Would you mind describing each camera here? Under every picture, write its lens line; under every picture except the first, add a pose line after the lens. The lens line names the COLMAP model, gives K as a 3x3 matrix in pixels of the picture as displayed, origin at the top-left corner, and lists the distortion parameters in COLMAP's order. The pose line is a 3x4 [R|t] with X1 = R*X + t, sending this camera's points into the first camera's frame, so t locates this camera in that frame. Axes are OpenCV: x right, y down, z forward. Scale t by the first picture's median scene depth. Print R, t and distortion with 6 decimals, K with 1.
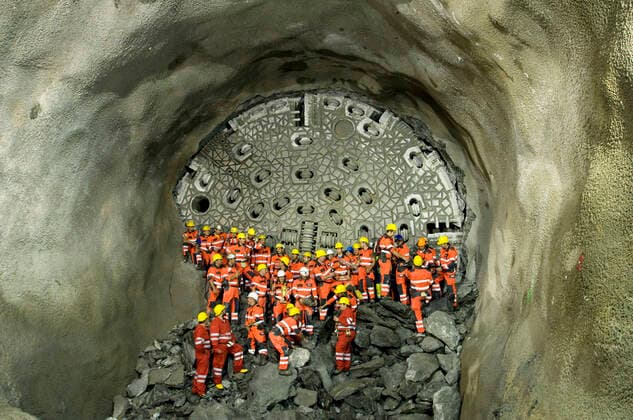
lens RADIAL K [[624.2, 0, 316.5], [0, 624.2, 210.0], [0, 0, 1]] dist [-0.007043, 0.013786]
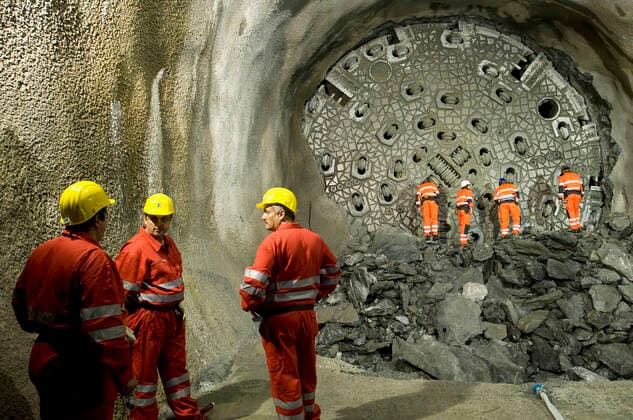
lens RADIAL K [[624.2, 0, 316.5], [0, 624.2, 210.0], [0, 0, 1]] dist [-0.007043, 0.013786]
pose [[0.991485, -0.007052, 0.130028, -0.390886], [-0.005620, 0.995285, 0.096836, 0.012465], [-0.130098, -0.096742, 0.986770, 0.068252]]
